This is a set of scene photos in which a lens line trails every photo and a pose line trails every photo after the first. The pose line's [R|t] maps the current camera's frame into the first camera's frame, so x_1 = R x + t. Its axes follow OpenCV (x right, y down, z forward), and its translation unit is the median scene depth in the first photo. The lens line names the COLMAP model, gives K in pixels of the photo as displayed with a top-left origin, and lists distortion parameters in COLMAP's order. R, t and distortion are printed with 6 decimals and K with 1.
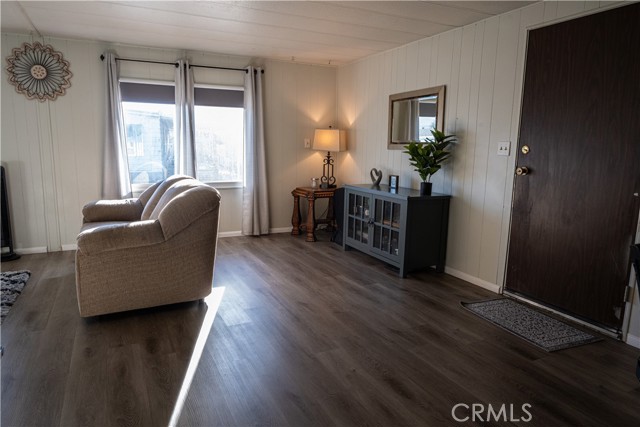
lens RADIAL K [[421.7, 0, 320.0], [0, 421.7, 213.5], [0, 0, 1]] dist [-0.026980, 0.004963]
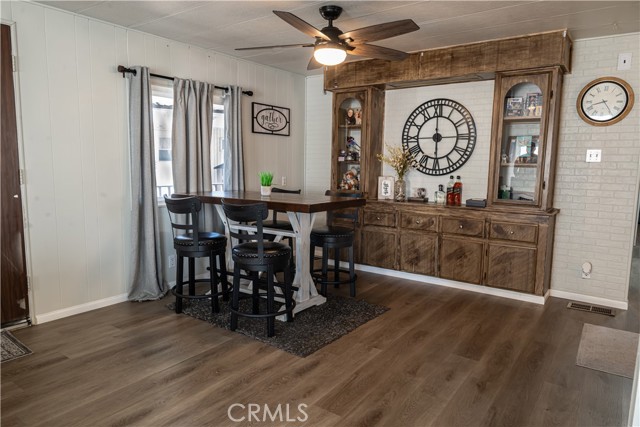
lens RADIAL K [[421.7, 0, 320.0], [0, 421.7, 213.5], [0, 0, 1]] dist [-0.026980, 0.004963]
pose [[-0.468610, -0.131063, 0.873629, -0.595369], [0.121775, 0.969909, 0.210827, -0.133397], [-0.874972, 0.205182, -0.438549, 0.748114]]
